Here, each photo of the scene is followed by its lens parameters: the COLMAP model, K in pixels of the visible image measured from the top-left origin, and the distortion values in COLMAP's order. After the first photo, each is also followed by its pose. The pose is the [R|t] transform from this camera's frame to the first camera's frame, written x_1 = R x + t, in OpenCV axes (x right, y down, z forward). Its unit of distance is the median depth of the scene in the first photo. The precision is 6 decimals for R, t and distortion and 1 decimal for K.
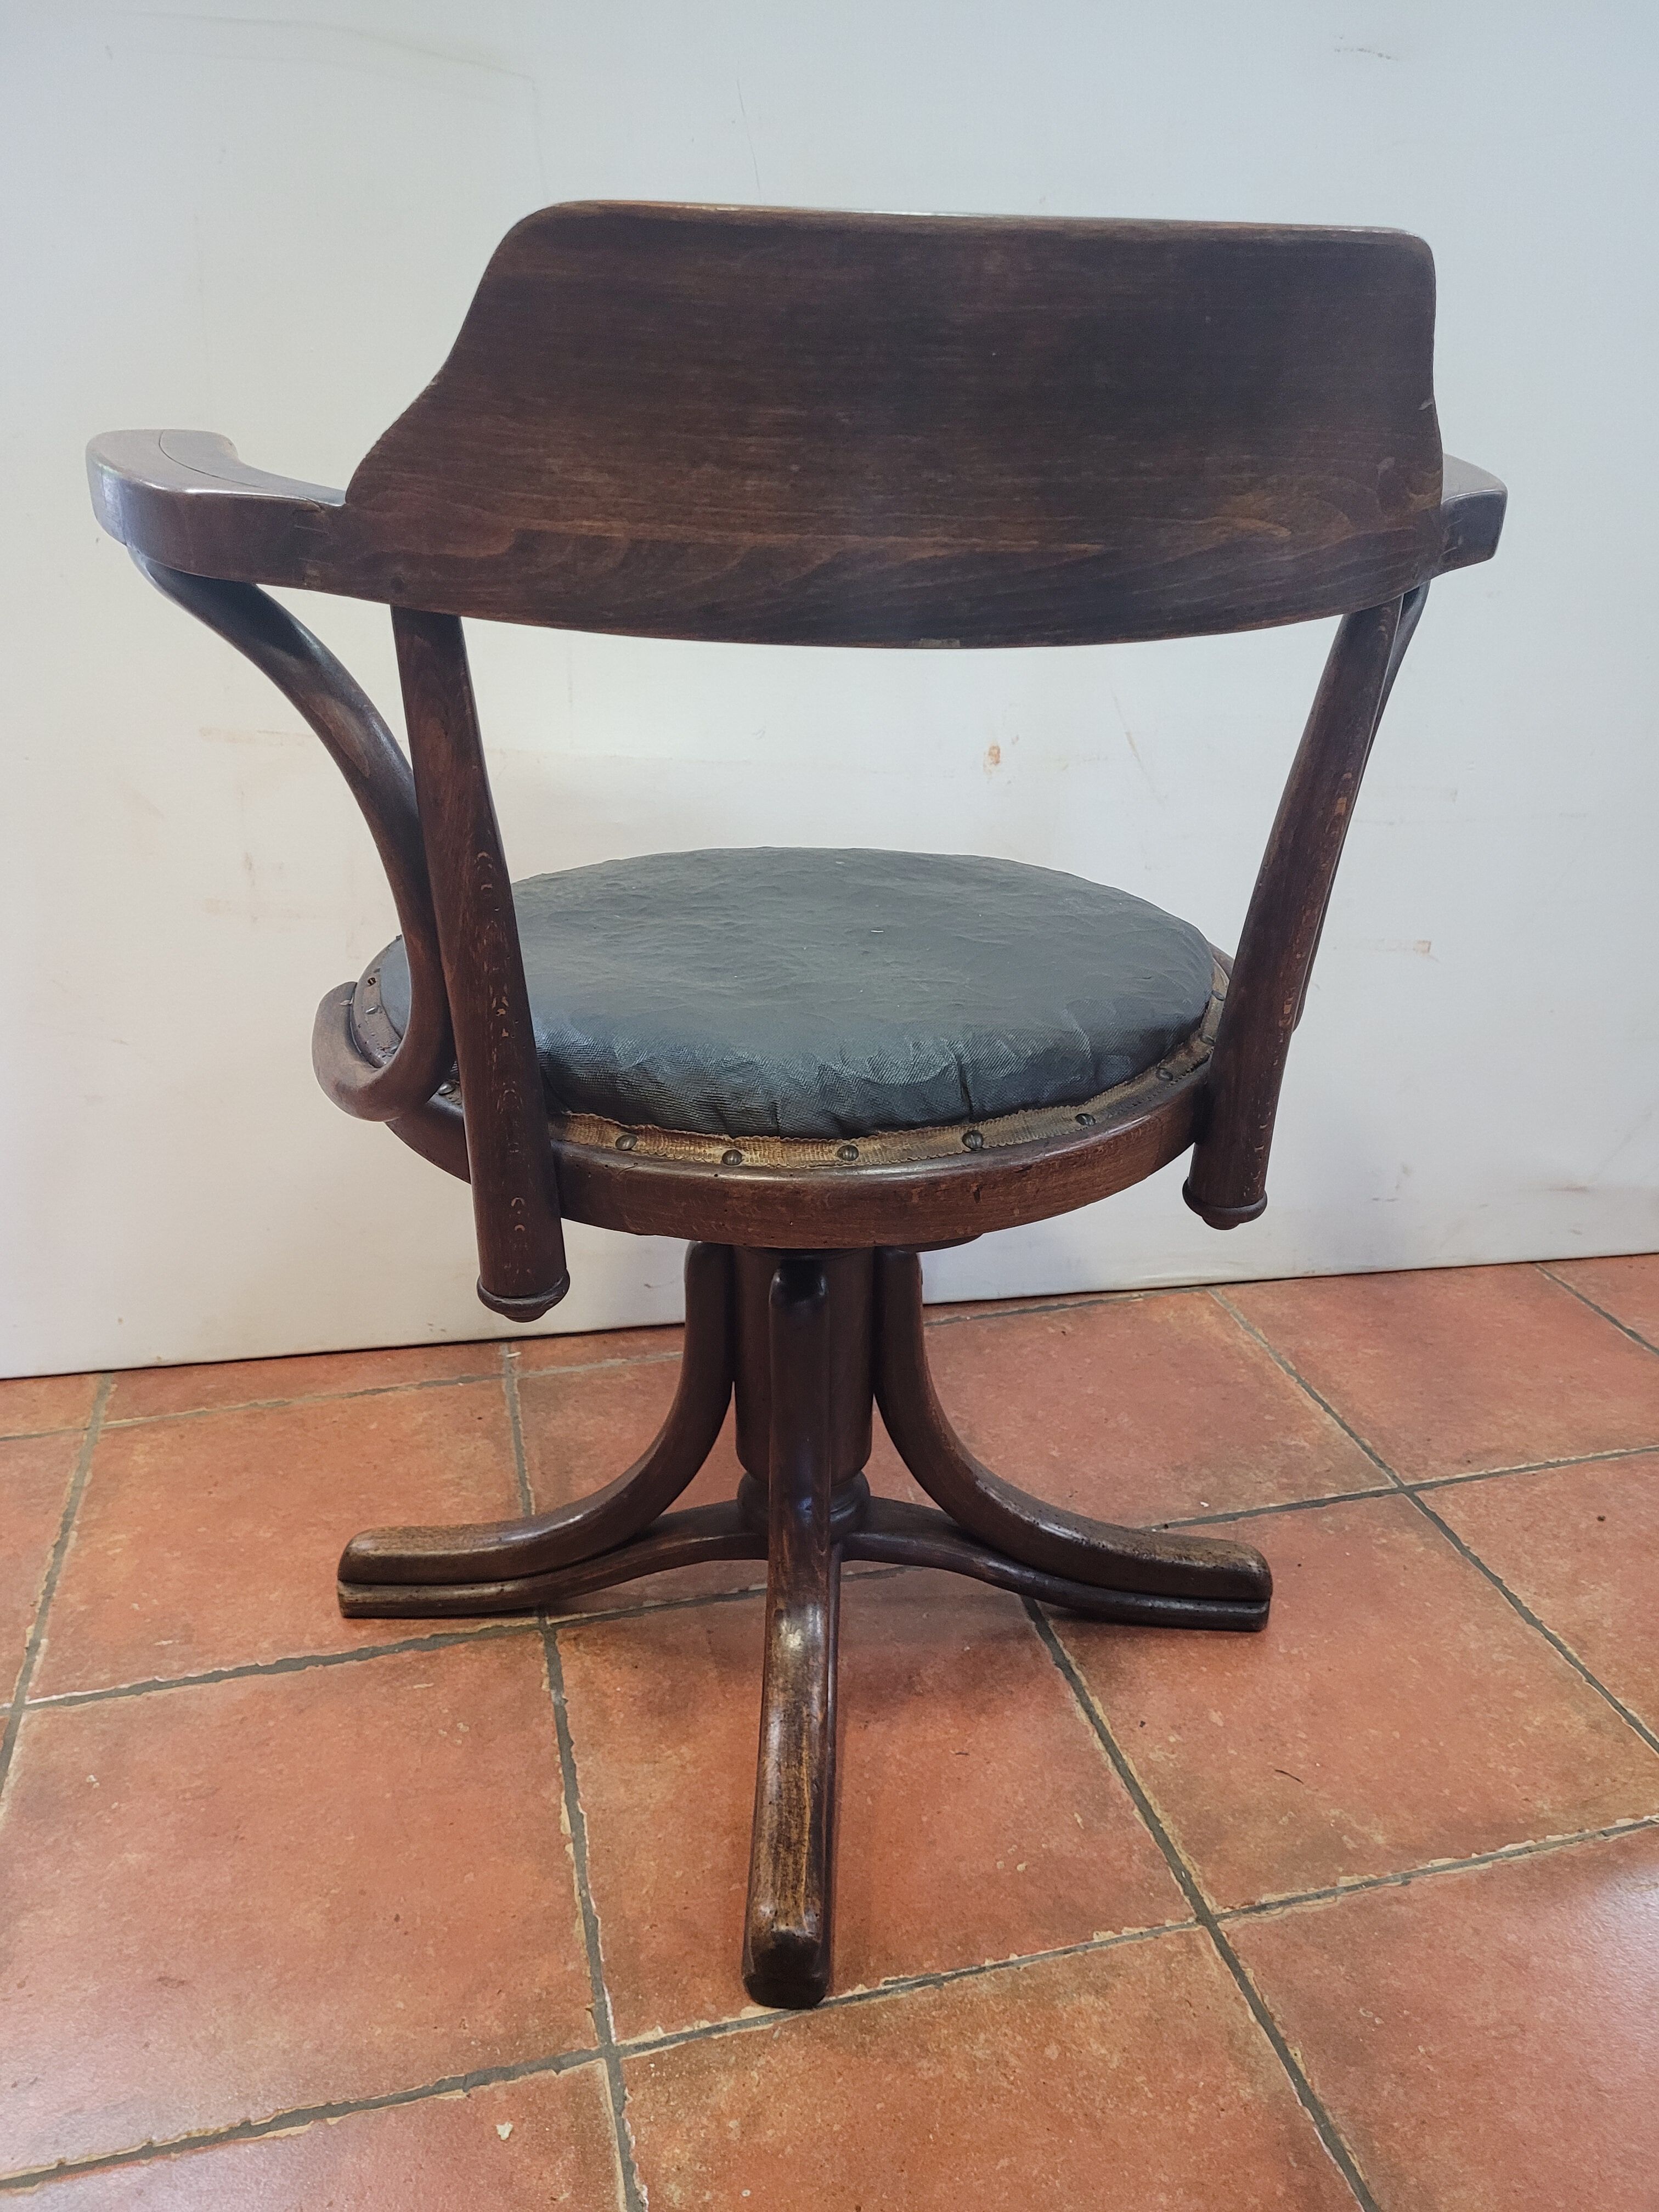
lens RADIAL K [[1634.0, 0, 825.0], [0, 1634.0, 1078.7], [0, 0, 1]] dist [0.041946, -0.038457]
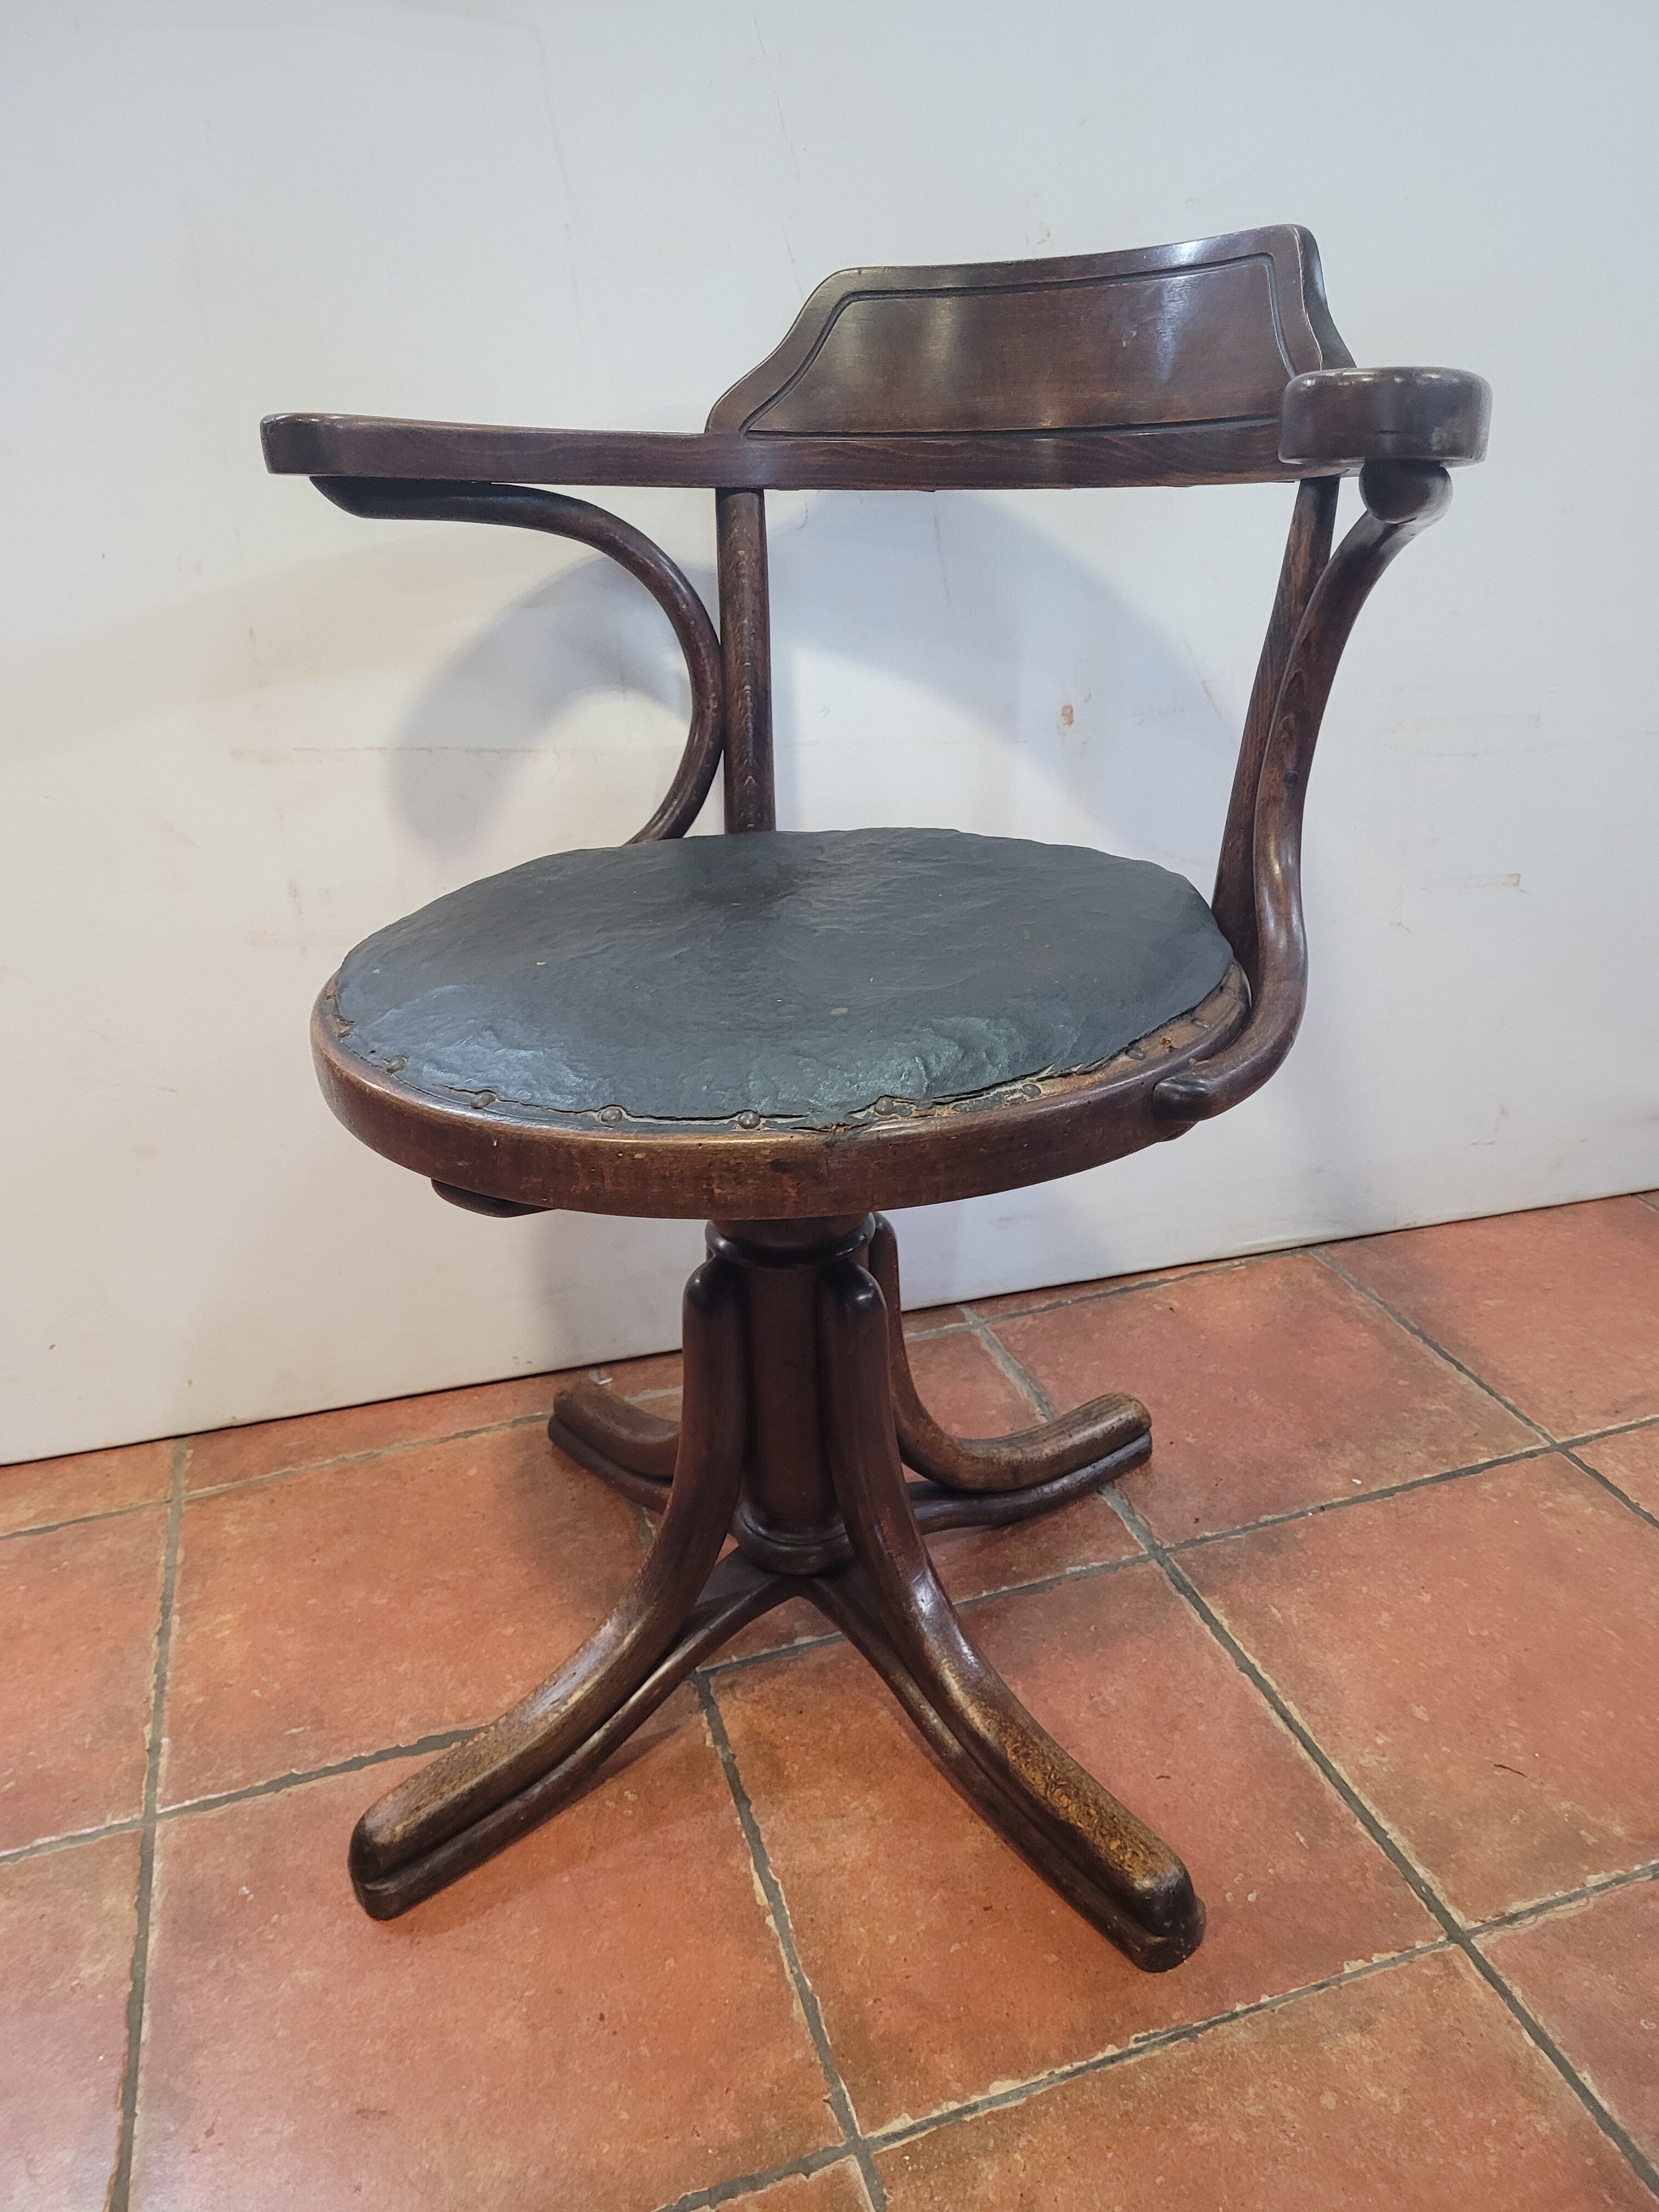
lens RADIAL K [[1634.0, 0, 829.6], [0, 1634.0, 1068.9], [0, 0, 1]] dist [0.041946, -0.038457]
pose [[0.996405, -0.079985, 0.027924, -0.103200], [0.079495, 0.996669, 0.018209, -0.028280], [-0.029288, -0.015924, 0.999444, 0.066724]]
